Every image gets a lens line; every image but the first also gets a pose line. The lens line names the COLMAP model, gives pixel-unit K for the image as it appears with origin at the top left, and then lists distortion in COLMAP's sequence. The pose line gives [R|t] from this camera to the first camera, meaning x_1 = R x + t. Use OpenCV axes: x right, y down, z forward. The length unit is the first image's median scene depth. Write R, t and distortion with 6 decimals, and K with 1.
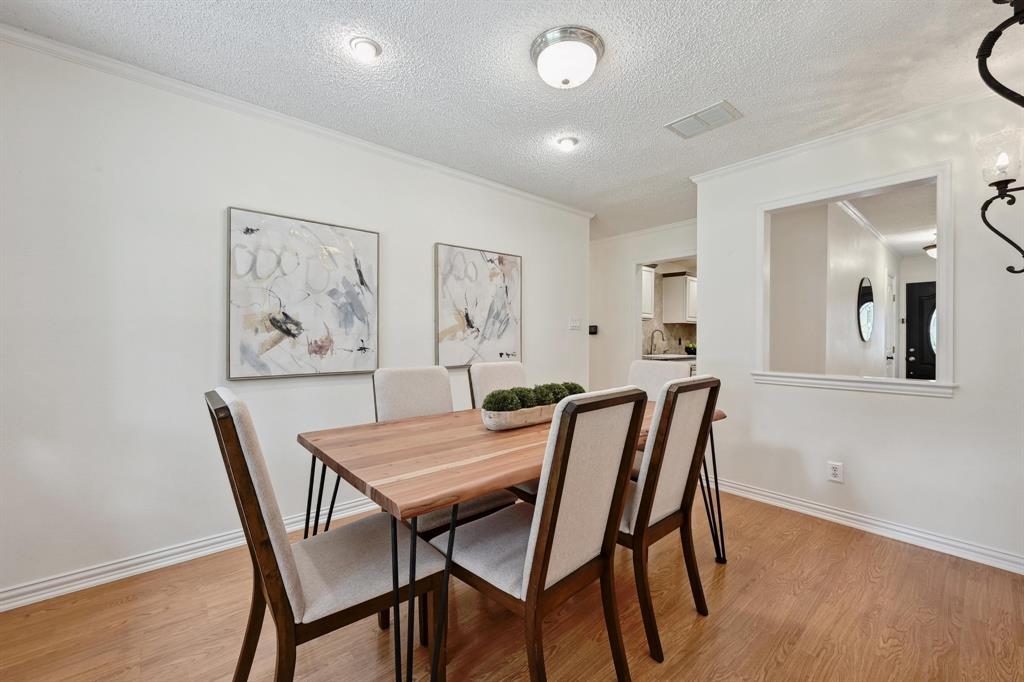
lens RADIAL K [[411.4, 0, 512.0], [0, 411.4, 341.0], [0, 0, 1]] dist [-0.001421, -0.000287]
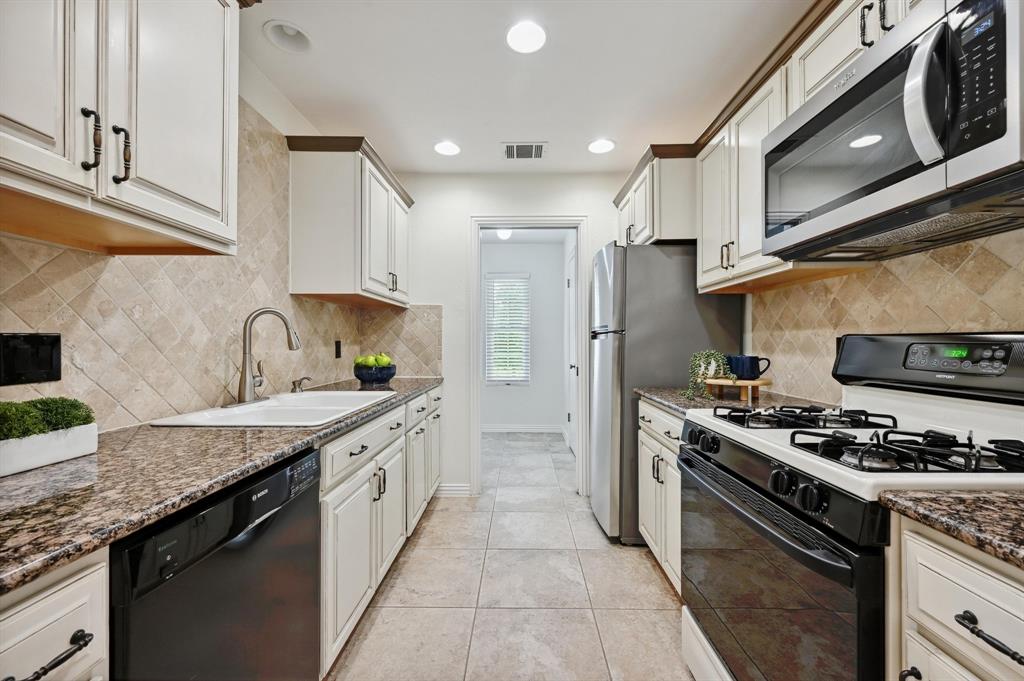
lens RADIAL K [[411.4, 0, 512.0], [0, 411.4, 340.5], [0, 0, 1]] dist [-0.001421, -0.000287]
pose [[0.666474, -0.005726, 0.745507, 0.249180], [0.014699, 0.999877, -0.005461, -0.002532], [-0.745384, 0.014598, 0.666476, 0.672247]]
